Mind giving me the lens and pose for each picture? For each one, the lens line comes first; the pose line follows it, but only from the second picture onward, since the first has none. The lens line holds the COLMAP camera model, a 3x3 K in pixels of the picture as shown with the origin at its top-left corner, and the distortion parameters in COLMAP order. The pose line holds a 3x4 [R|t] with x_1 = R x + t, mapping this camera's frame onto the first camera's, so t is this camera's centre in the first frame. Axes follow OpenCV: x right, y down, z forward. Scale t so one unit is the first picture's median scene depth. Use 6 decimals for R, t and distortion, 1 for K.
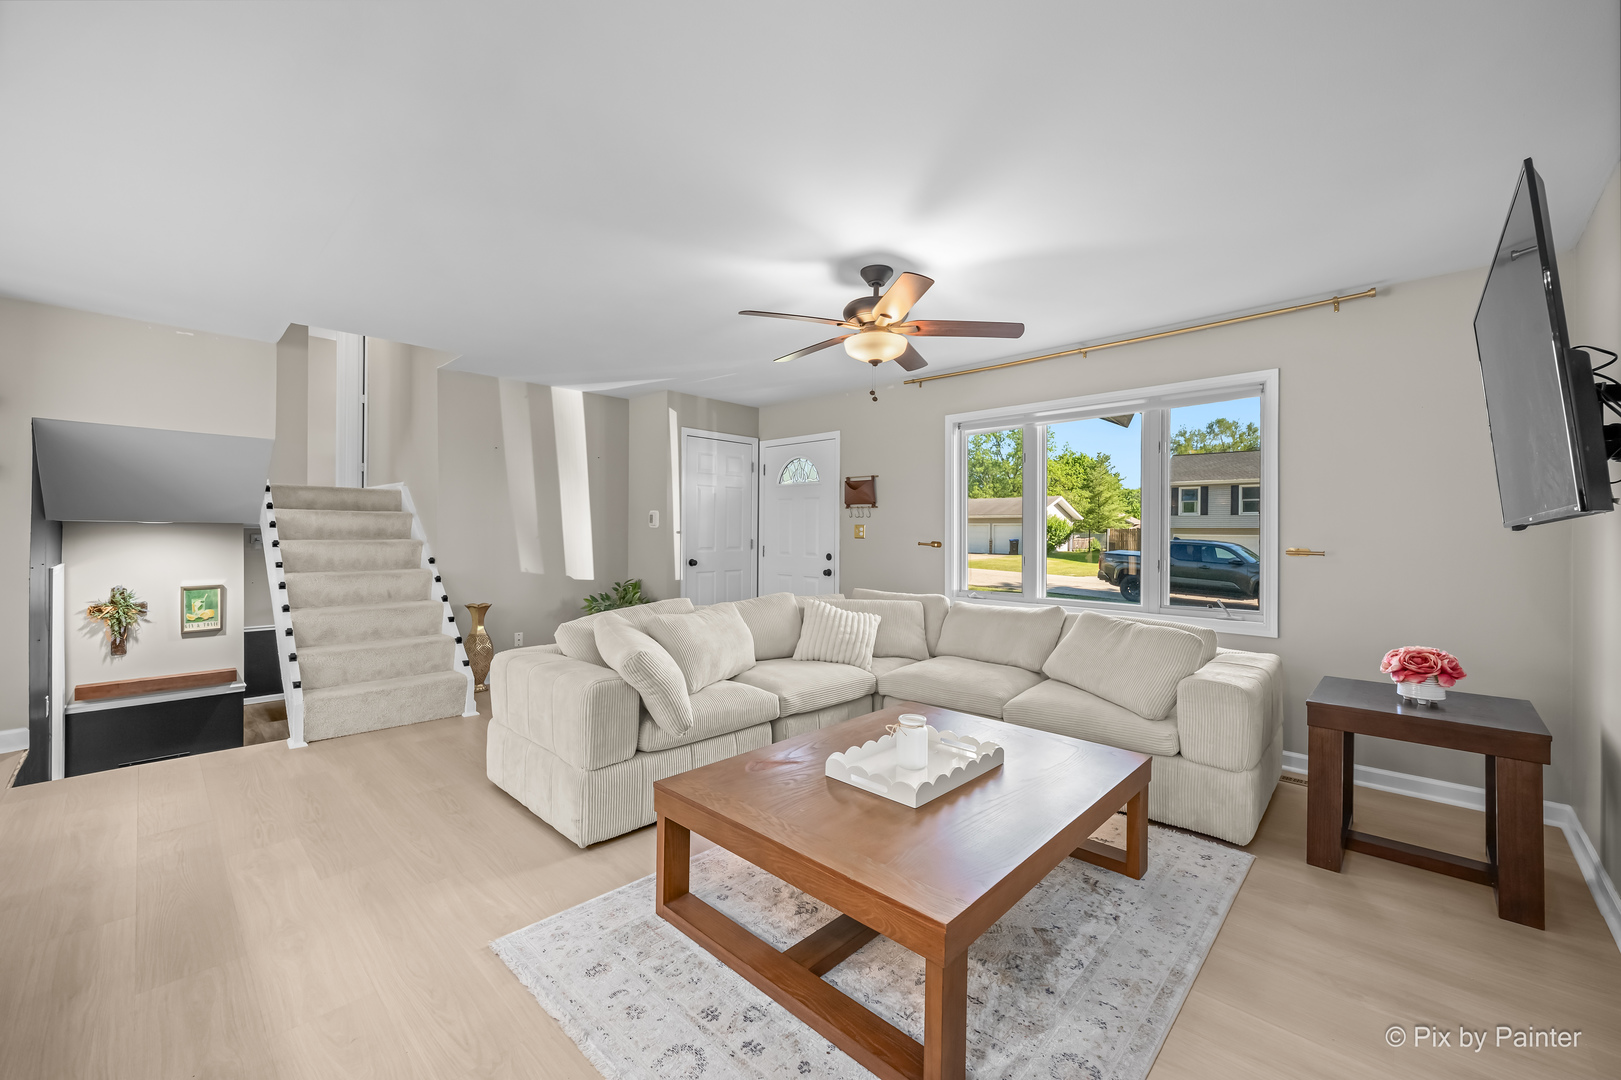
lens RADIAL K [[642.2, 0, 774.0], [0, 642.2, 524.0], [0, 0, 1]] dist [-0.006144, -0.000308]
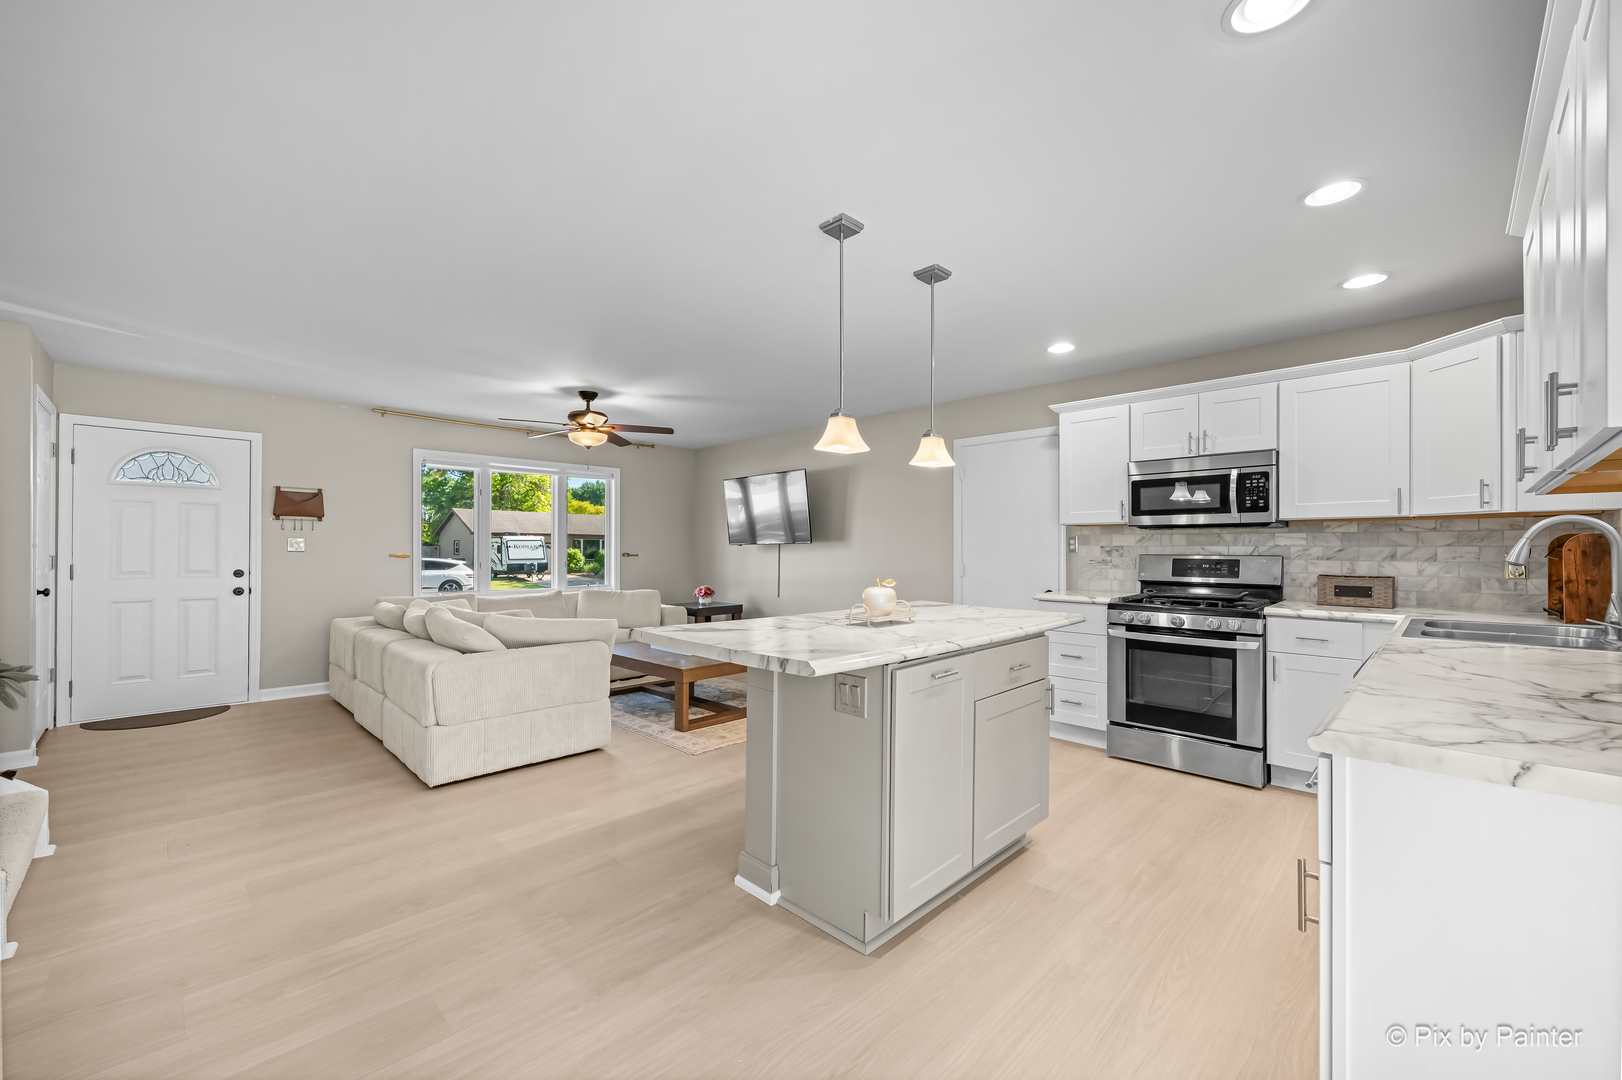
lens RADIAL K [[642.6, 0, 823.2], [0, 642.6, 544.6], [0, 0, 1]] dist [-0.006144, -0.000308]
pose [[-0.013044, -0.003876, 0.999907, -0.833189], [-0.019505, 0.999803, 0.003622, -0.007161], [-0.999725, -0.019456, -0.013117, 0.214093]]
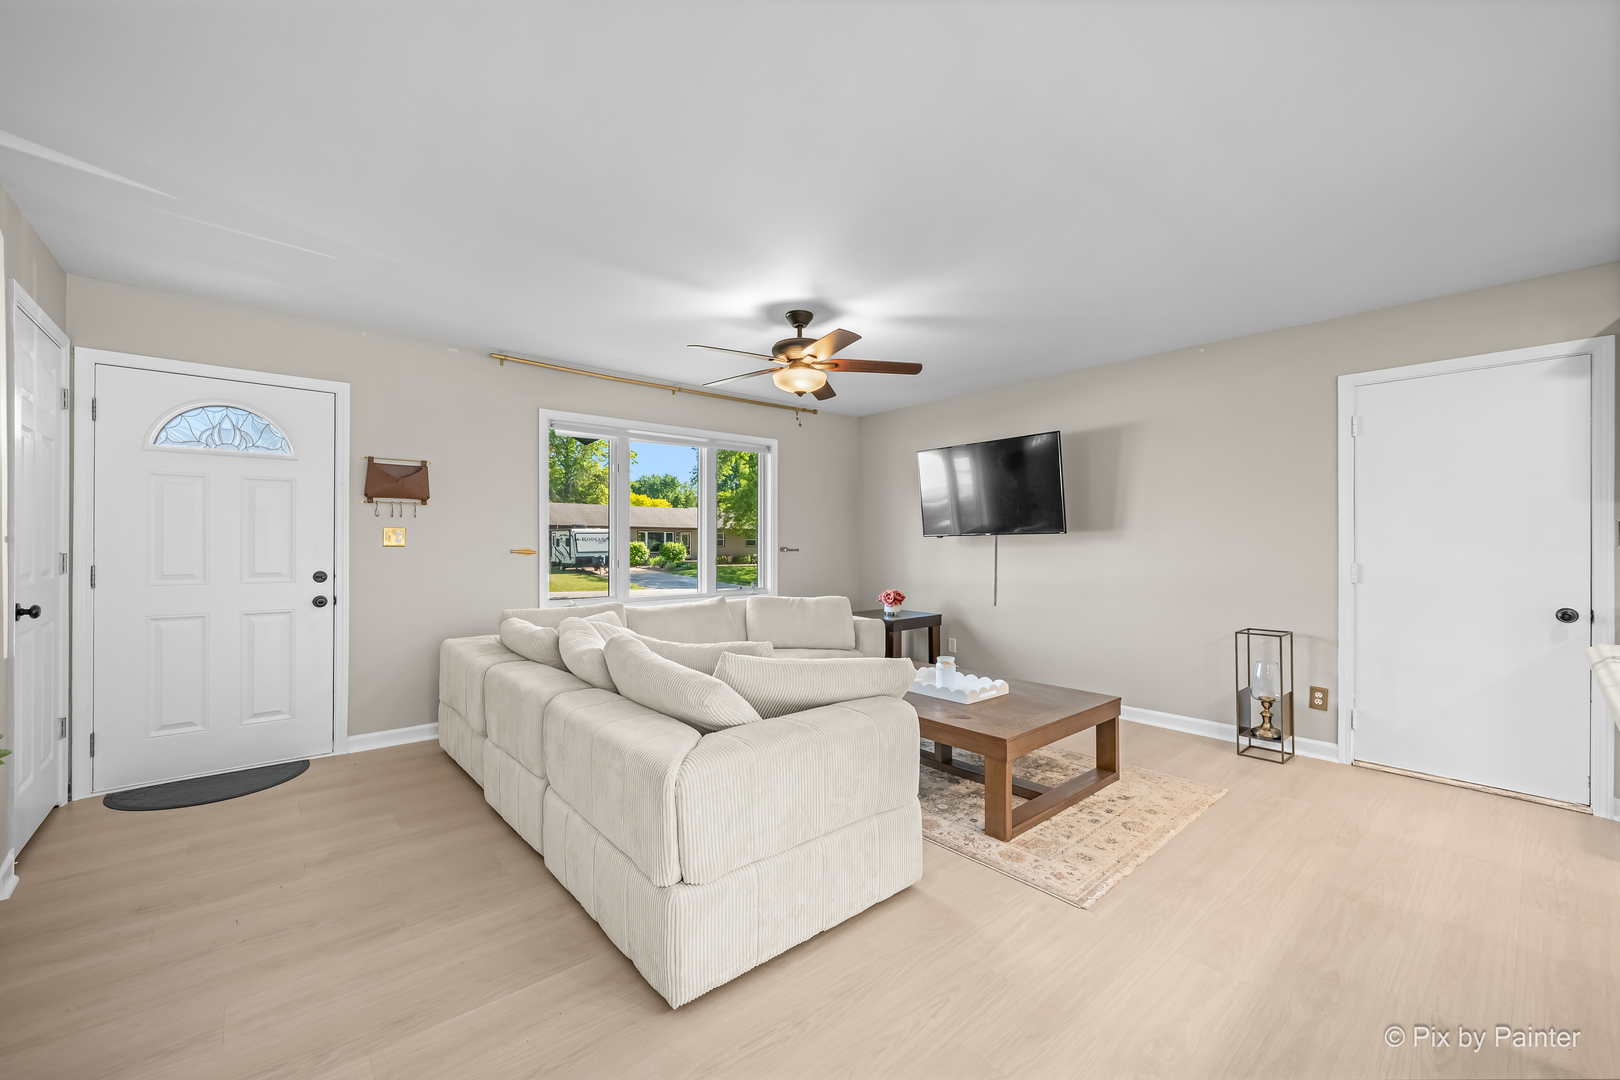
lens RADIAL K [[641.8, 0, 824.7], [0, 641.8, 539.0], [0, 0, 1]] dist [-0.006144, -0.000308]
pose [[0.060819, -0.006791, 0.998126, -0.540235], [-0.017588, 0.999814, 0.007874, 0.000296], [-0.997994, -0.018034, 0.060688, 0.473312]]
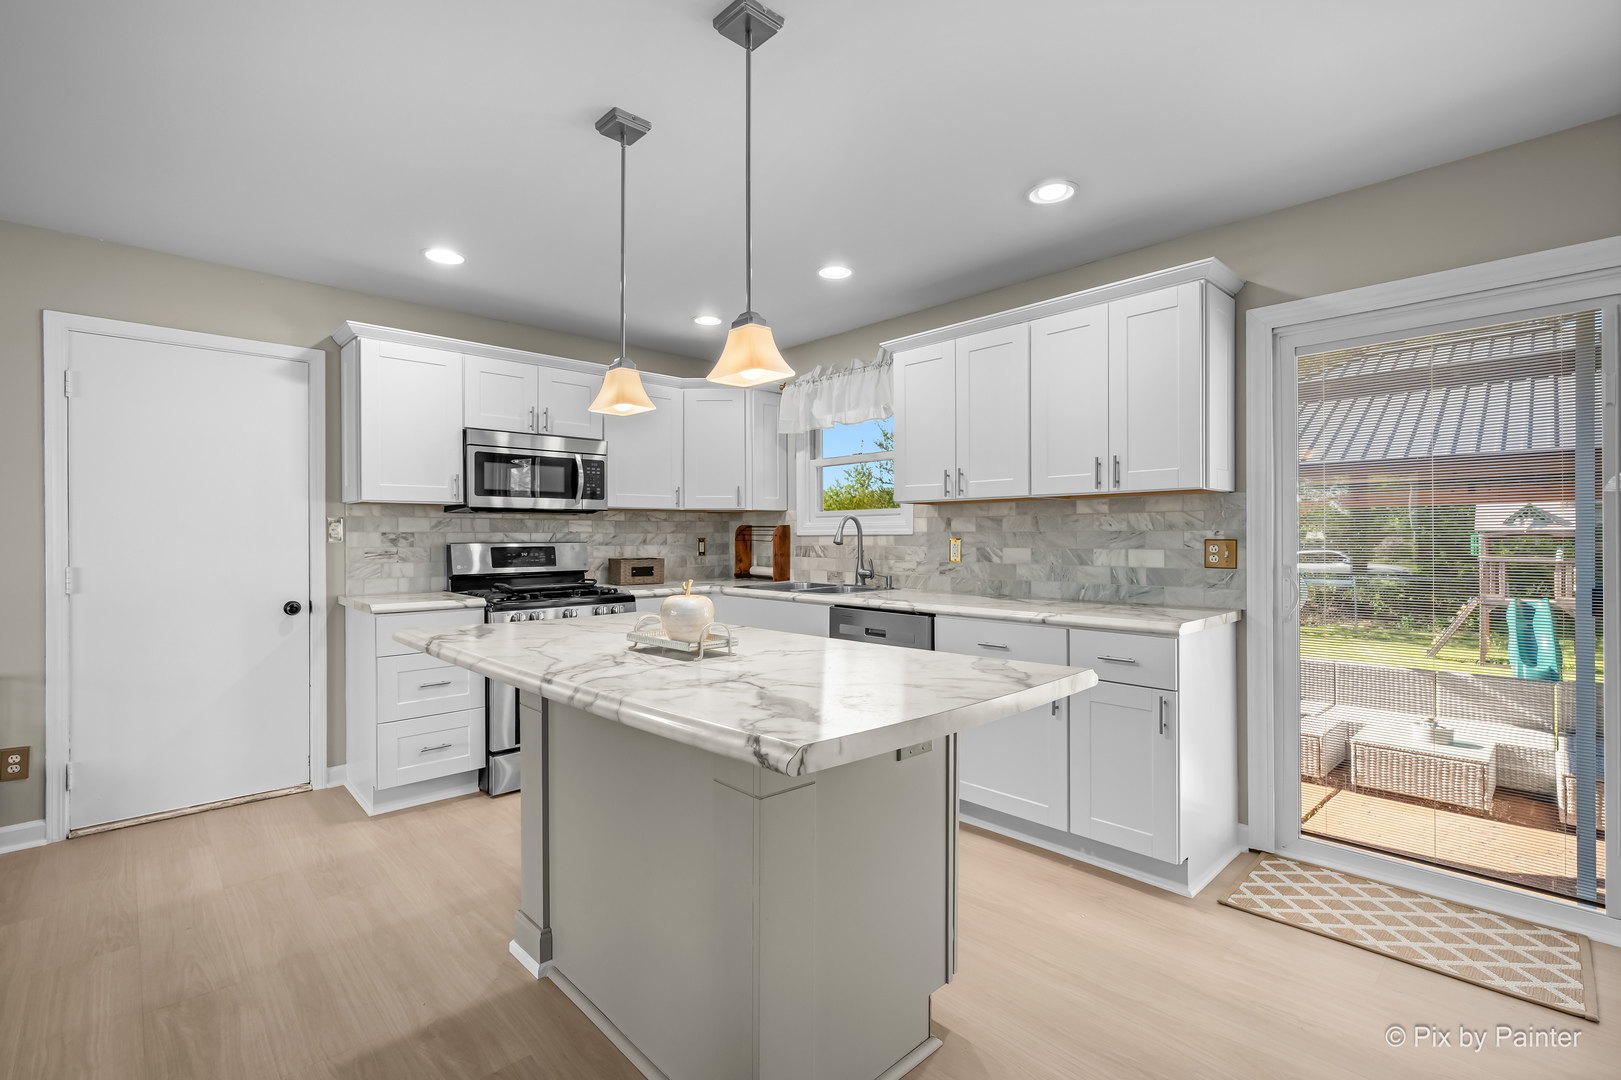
lens RADIAL K [[724.8, 0, 794.5], [0, 724.8, 532.9], [0, 0, 1]] dist [-0.007766, -0.000467]
pose [[-0.999624, -0.004926, 0.026956, -0.428266], [-0.005509, 0.999752, -0.021597, 0.003183], [-0.026843, -0.021737, -0.999403, 0.503191]]
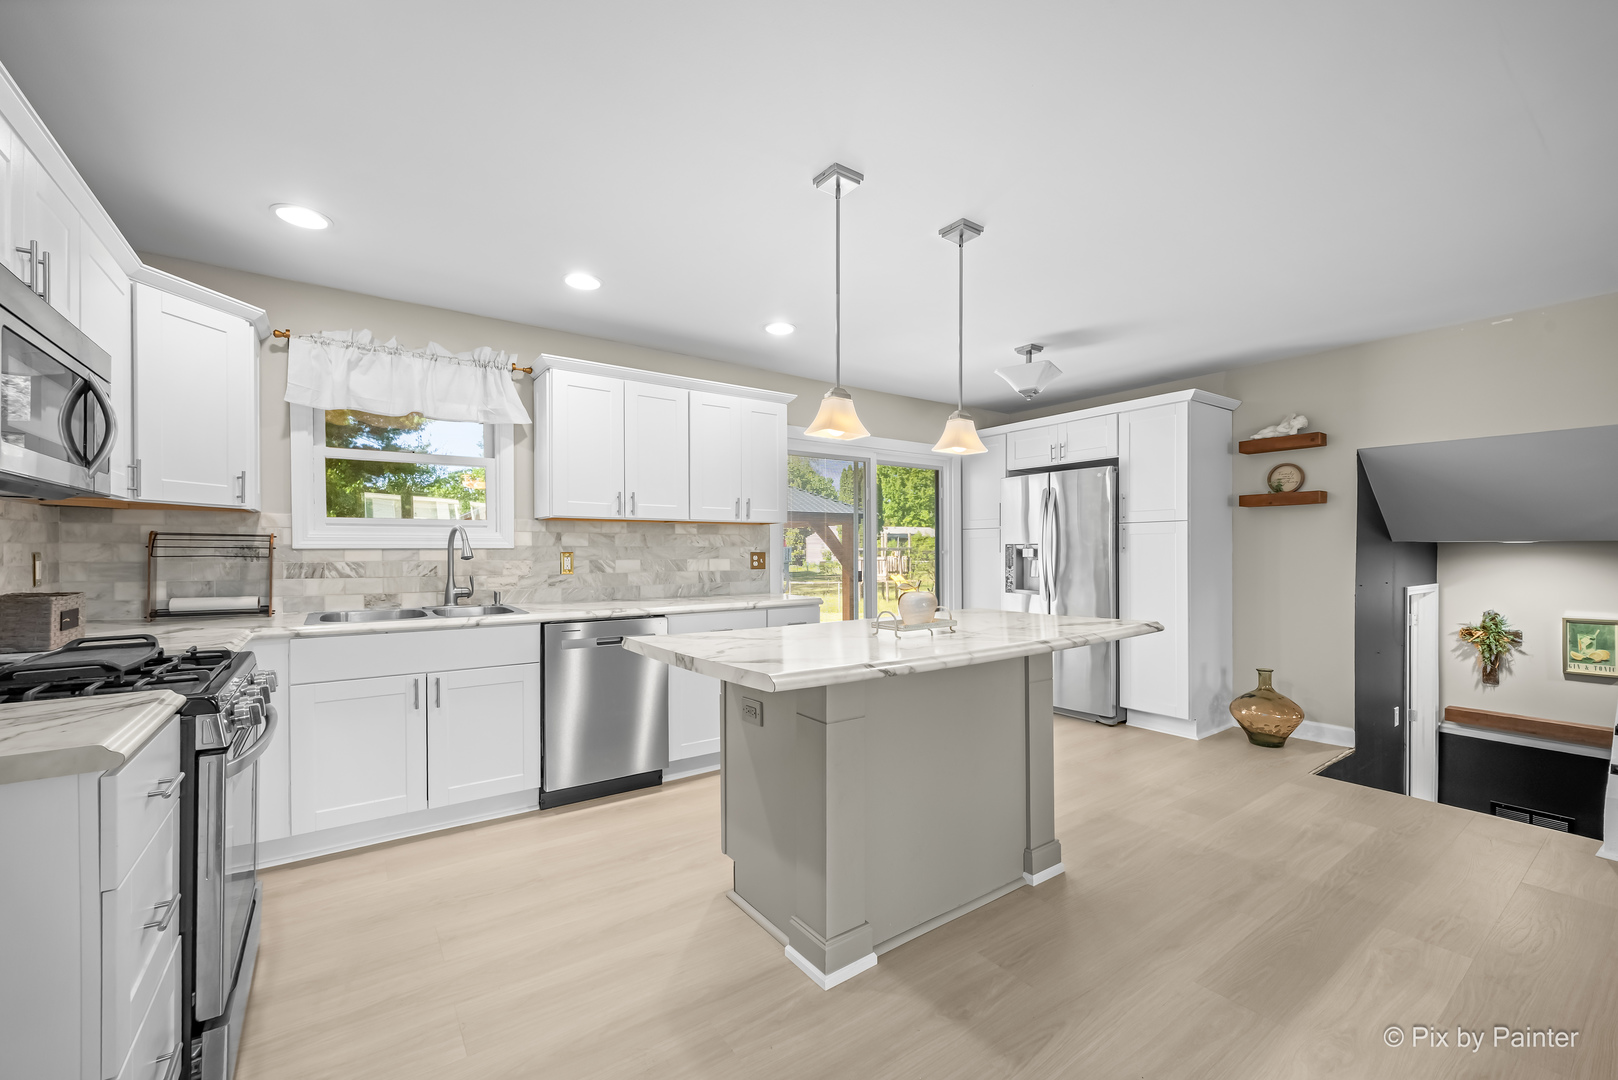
lens RADIAL K [[641.0, 0, 814.6], [0, 641.0, 553.2], [0, 0, 1]] dist [-0.006144, -0.000308]
pose [[-0.151030, -0.003504, -0.988523, 0.051700], [0.016465, 0.999846, -0.006059, 0.002064], [0.988392, -0.017191, -0.150949, 0.162908]]
